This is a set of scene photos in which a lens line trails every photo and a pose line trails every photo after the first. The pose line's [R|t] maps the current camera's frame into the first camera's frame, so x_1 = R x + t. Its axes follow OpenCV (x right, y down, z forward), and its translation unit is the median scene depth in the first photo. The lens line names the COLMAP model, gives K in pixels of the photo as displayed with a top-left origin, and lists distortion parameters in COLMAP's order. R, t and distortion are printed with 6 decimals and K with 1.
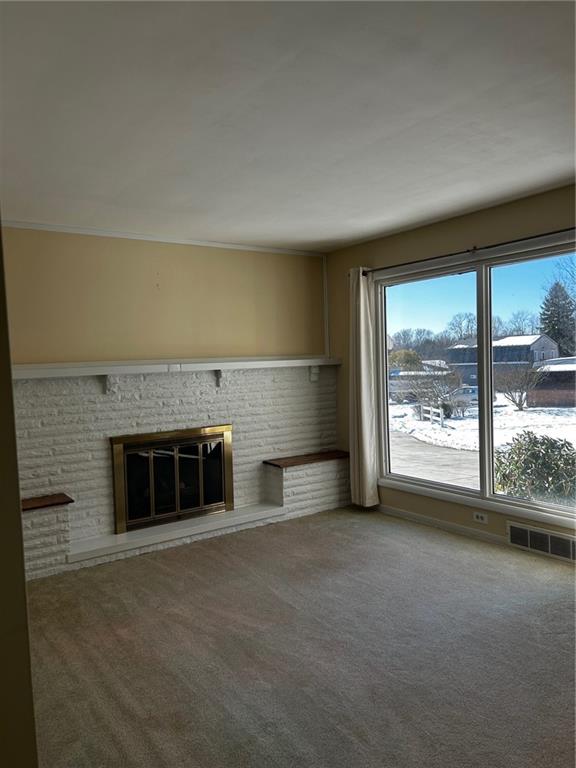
lens RADIAL K [[579.4, 0, 287.9], [0, 579.4, 391.0], [0, 0, 1]] dist [0.059137, -0.057729]
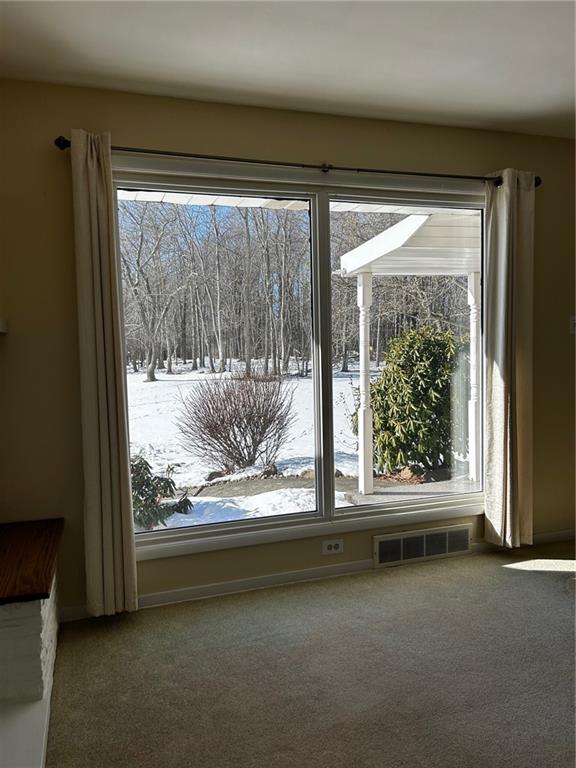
lens RADIAL K [[579.4, 0, 286.7], [0, 579.4, 387.4], [0, 0, 1]] dist [0.059137, -0.057729]
pose [[0.287620, -0.045458, 0.956665, -0.361388], [0.065020, 0.997495, 0.027850, -0.003279], [-0.955535, 0.054192, 0.289855, 0.825570]]
